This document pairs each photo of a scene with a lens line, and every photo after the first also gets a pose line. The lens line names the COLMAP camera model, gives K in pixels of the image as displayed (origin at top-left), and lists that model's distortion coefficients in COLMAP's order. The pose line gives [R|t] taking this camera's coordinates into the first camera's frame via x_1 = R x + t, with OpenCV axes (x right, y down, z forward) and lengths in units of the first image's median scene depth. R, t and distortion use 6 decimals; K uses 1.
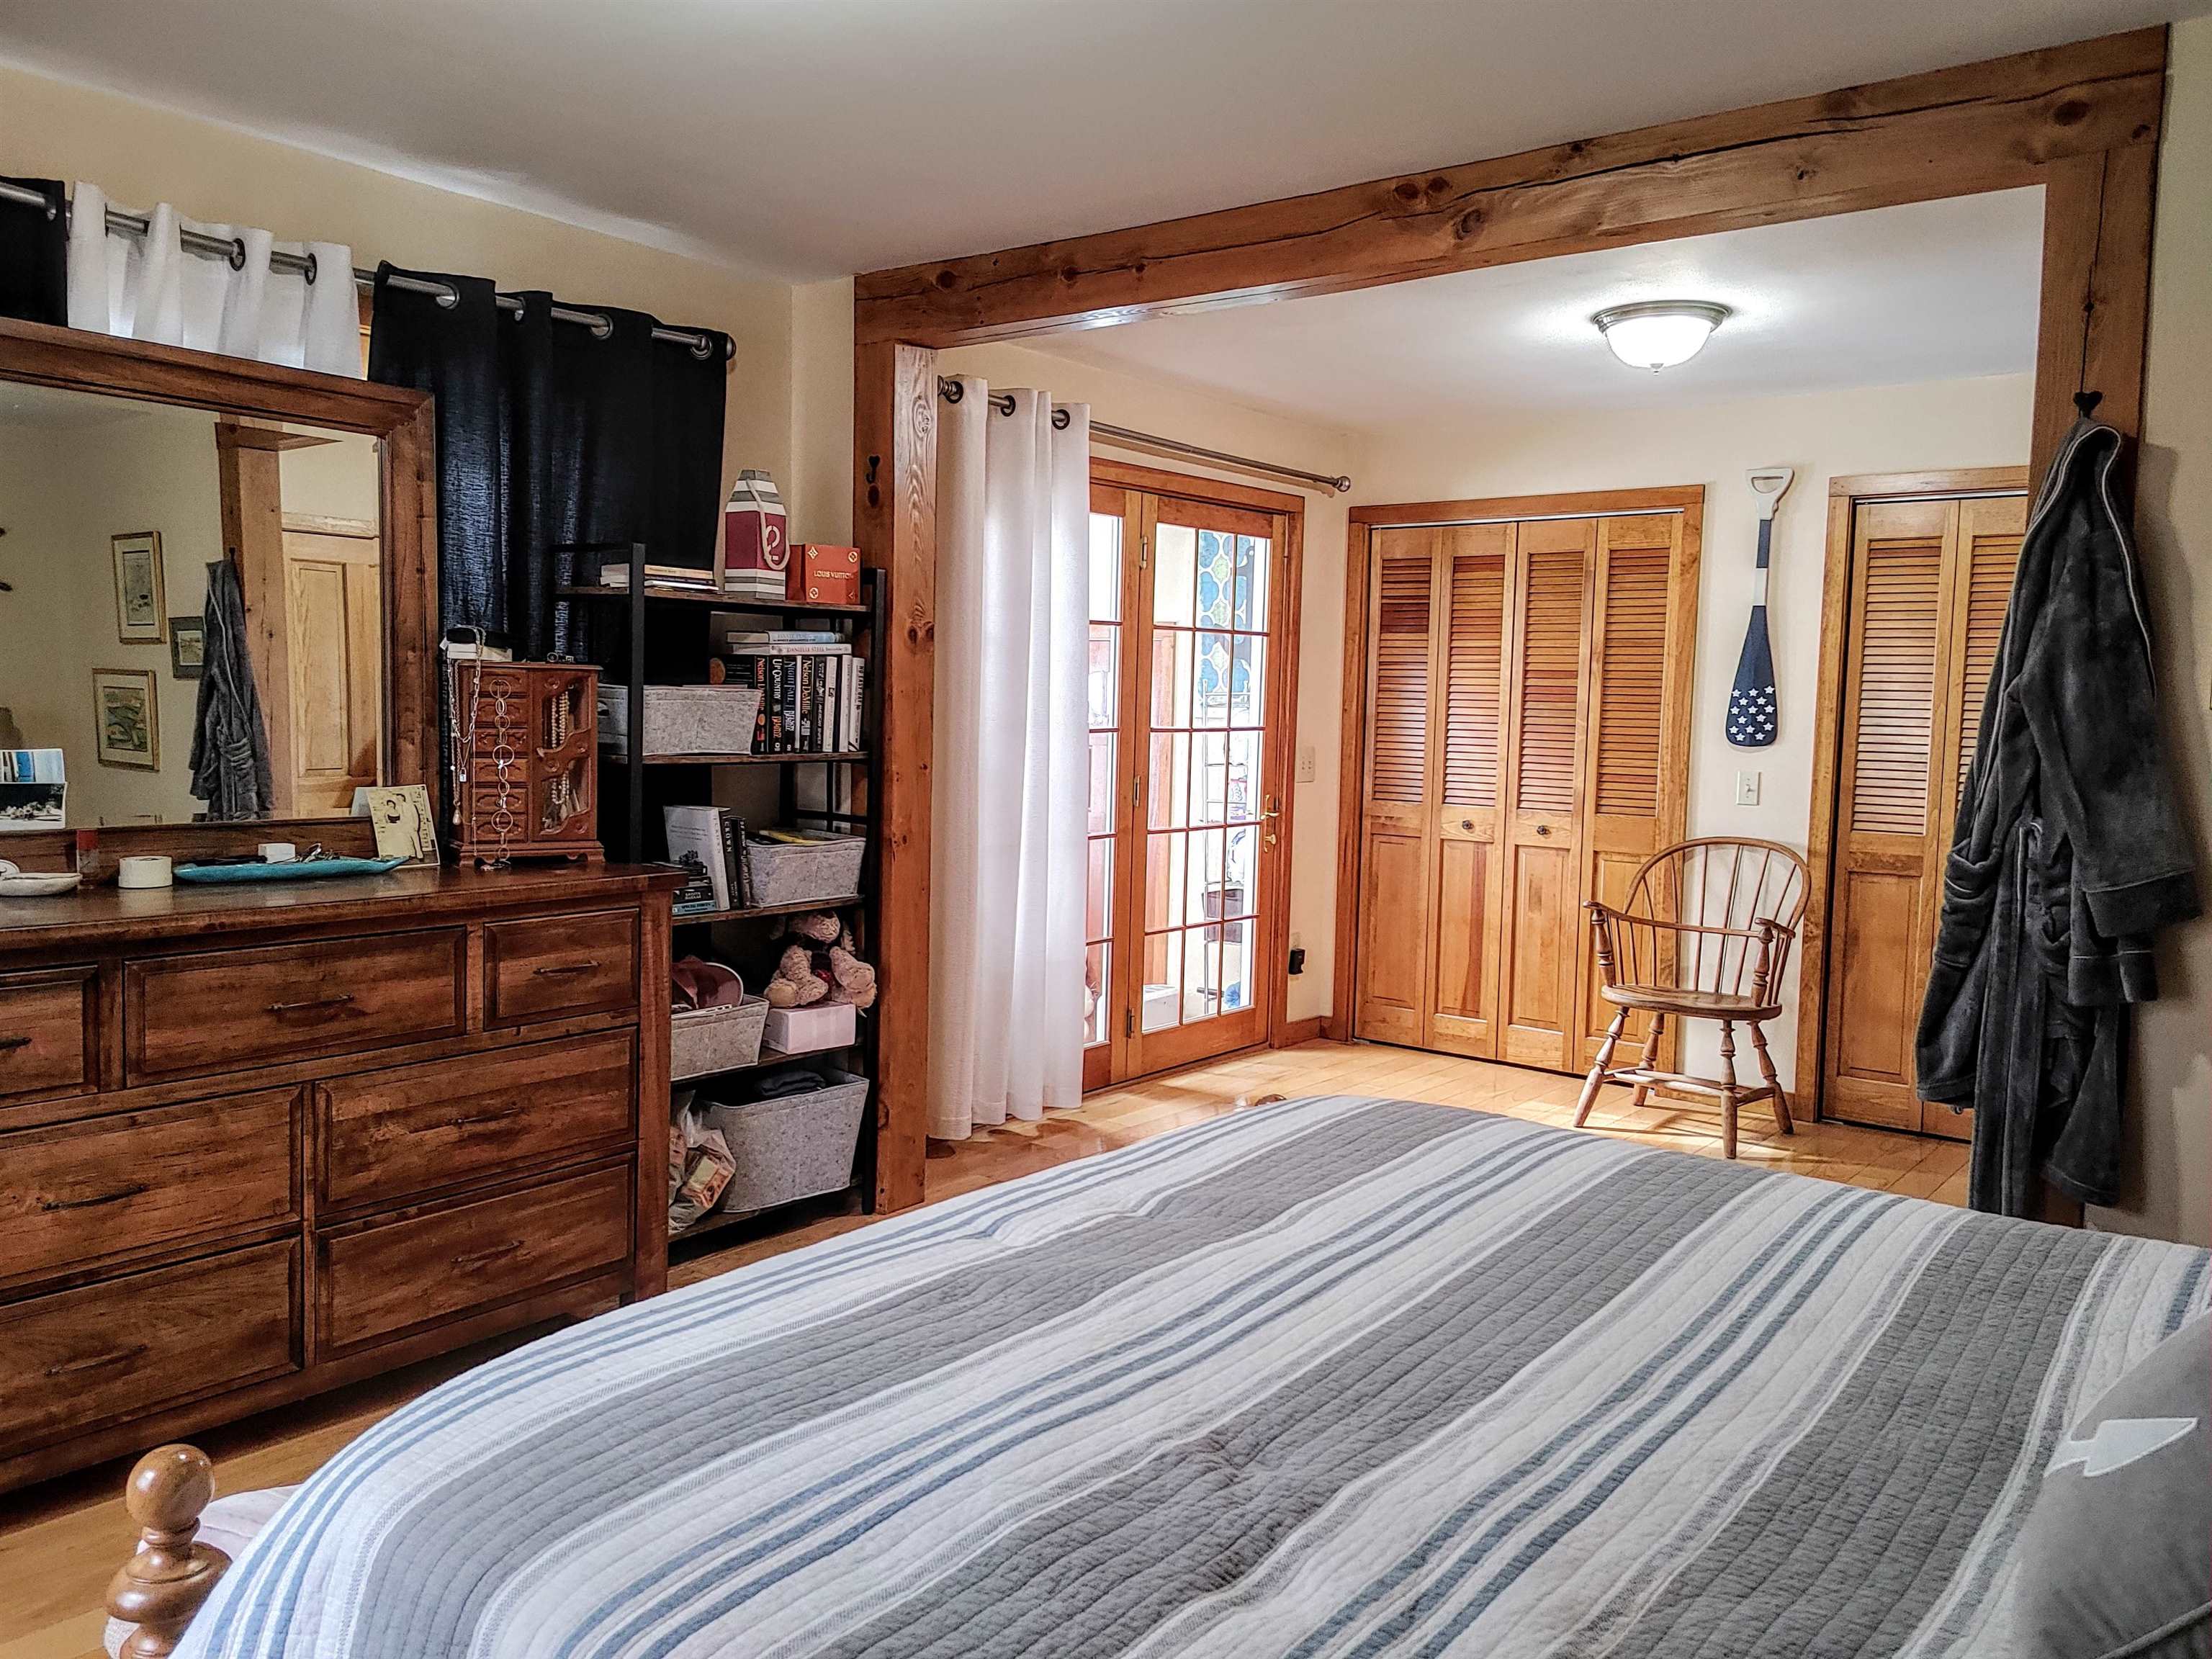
lens RADIAL K [[1650.1, 0, 1106.0], [0, 1650.1, 829.5], [0, 0, 1]] dist [0.102748, -0.130161]
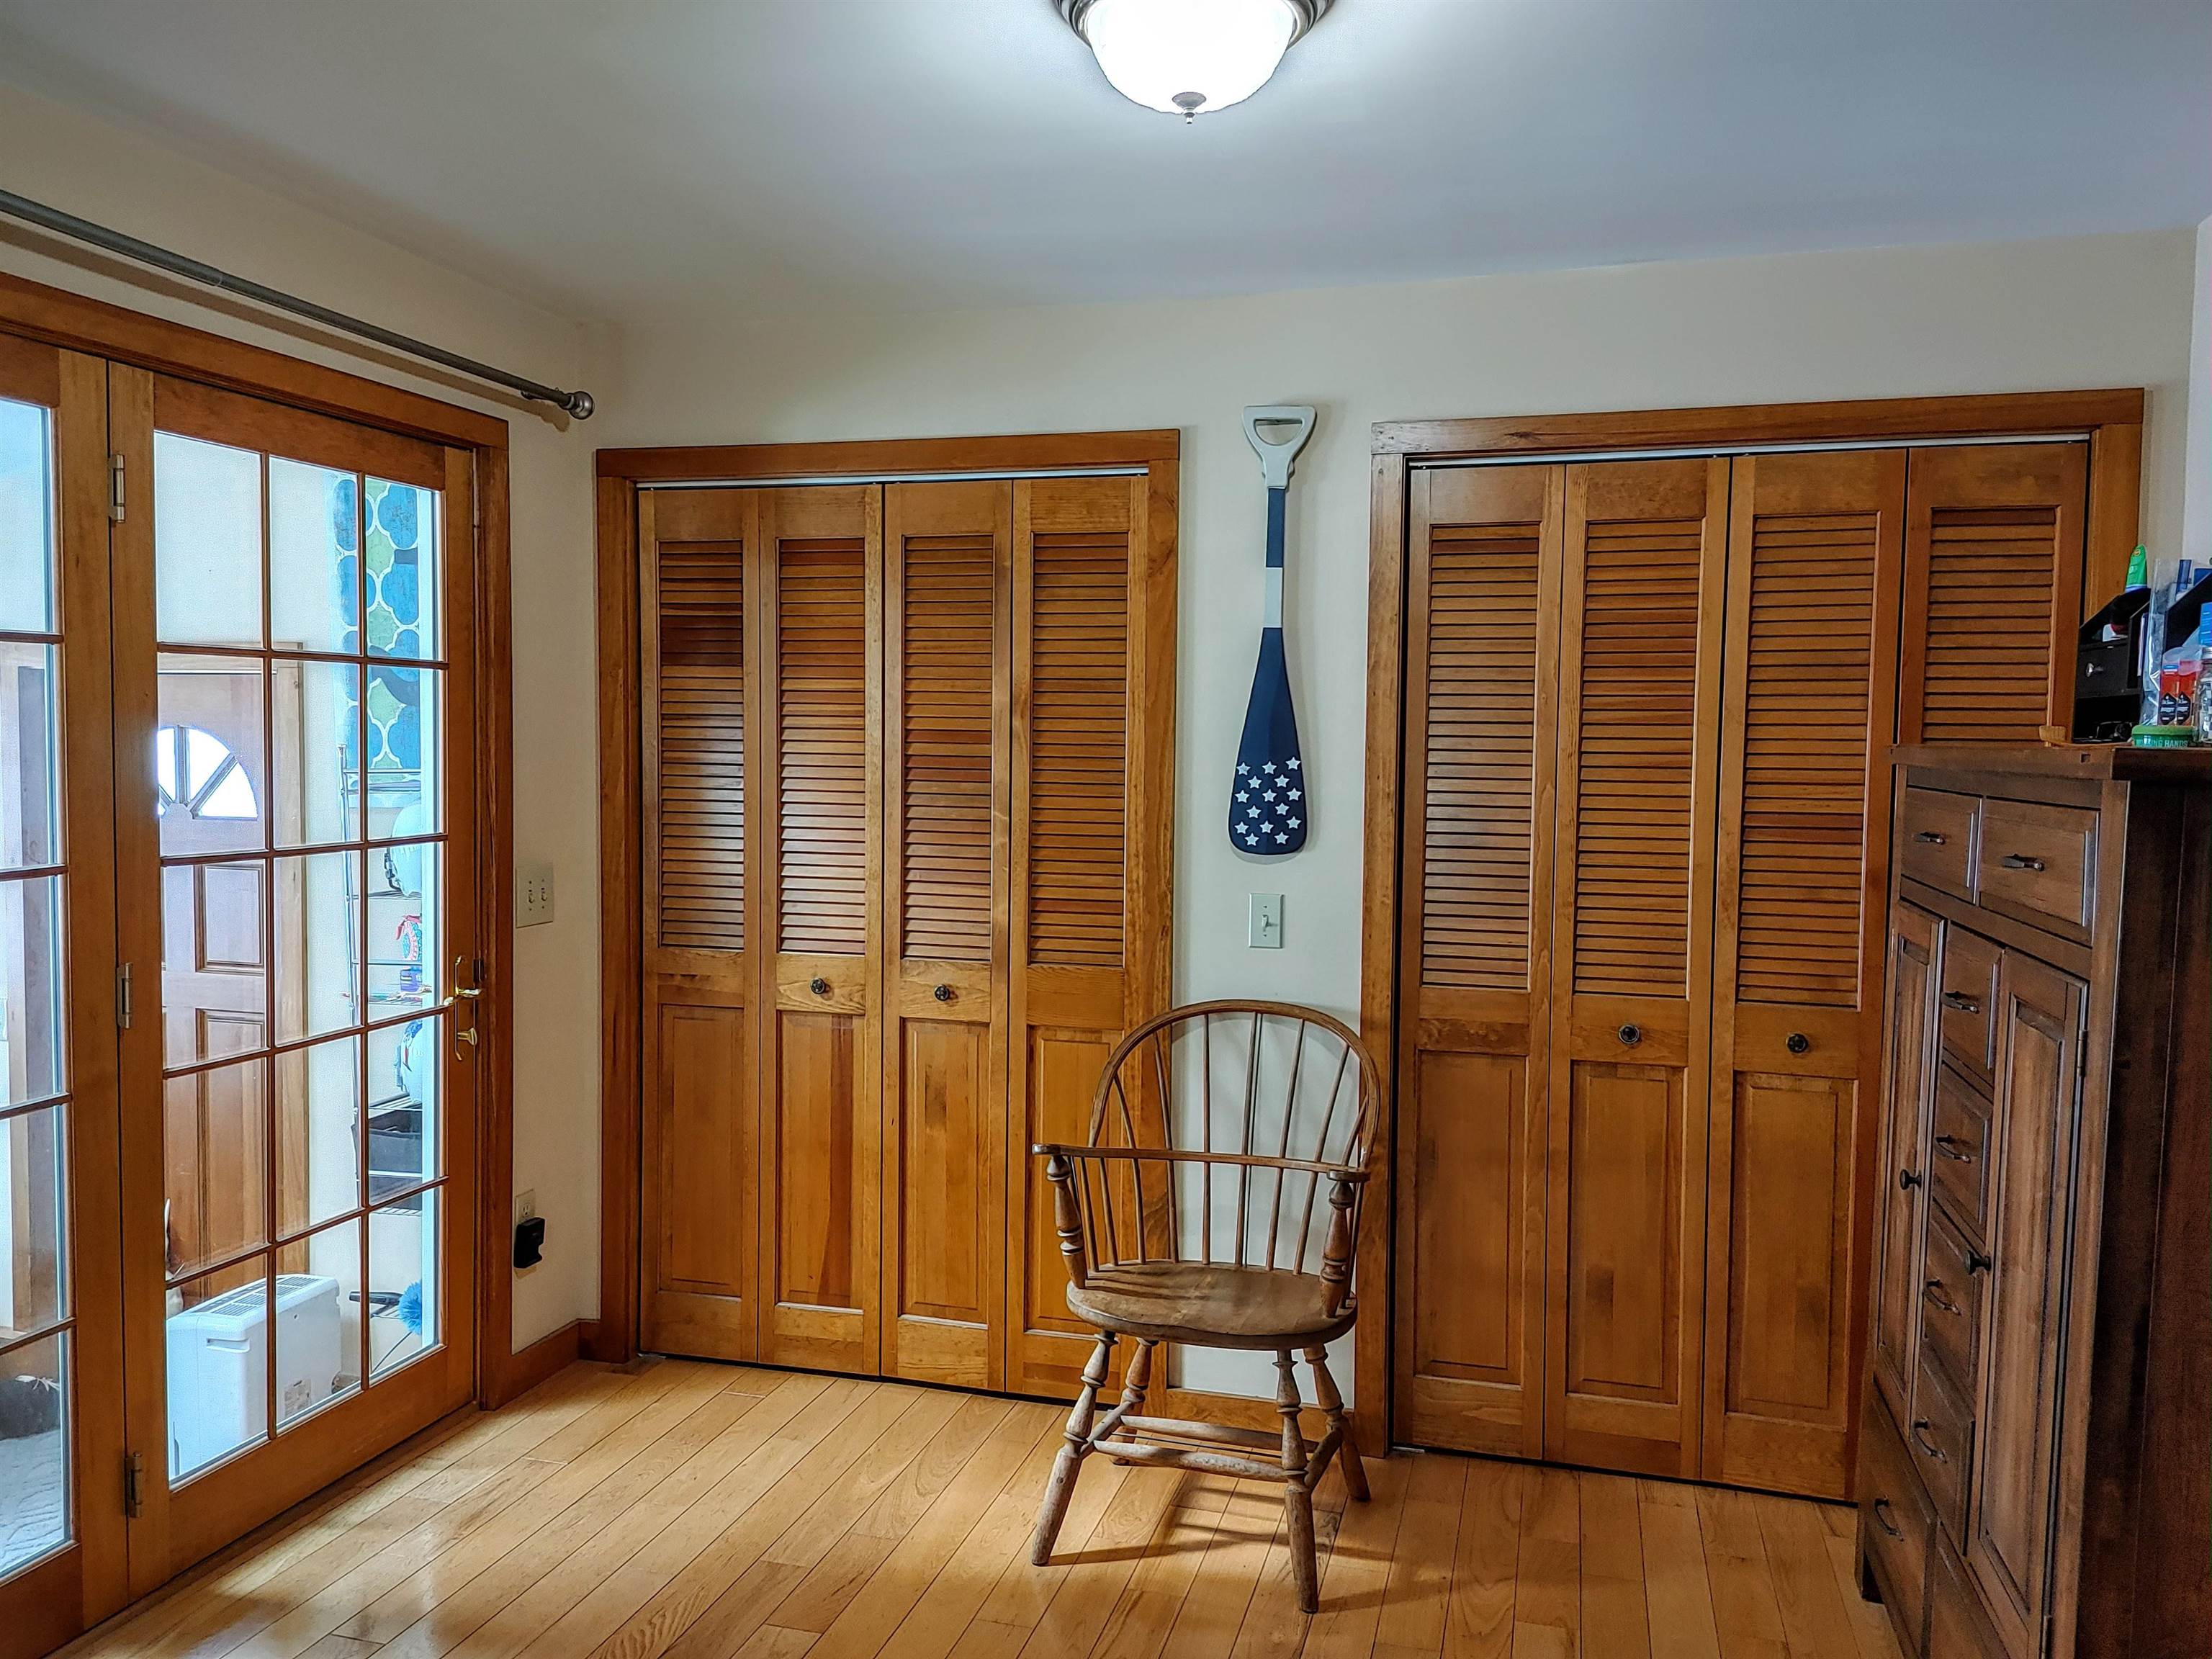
lens RADIAL K [[1650.1, 0, 1106.0], [0, 1650.1, 829.5], [0, 0, 1]] dist [0.102748, -0.130161]
pose [[0.921827, -0.032896, 0.386203, 0.088264], [0.040547, 0.999109, -0.011680, -0.050816], [-0.385475, 0.026426, 0.922340, 0.428809]]
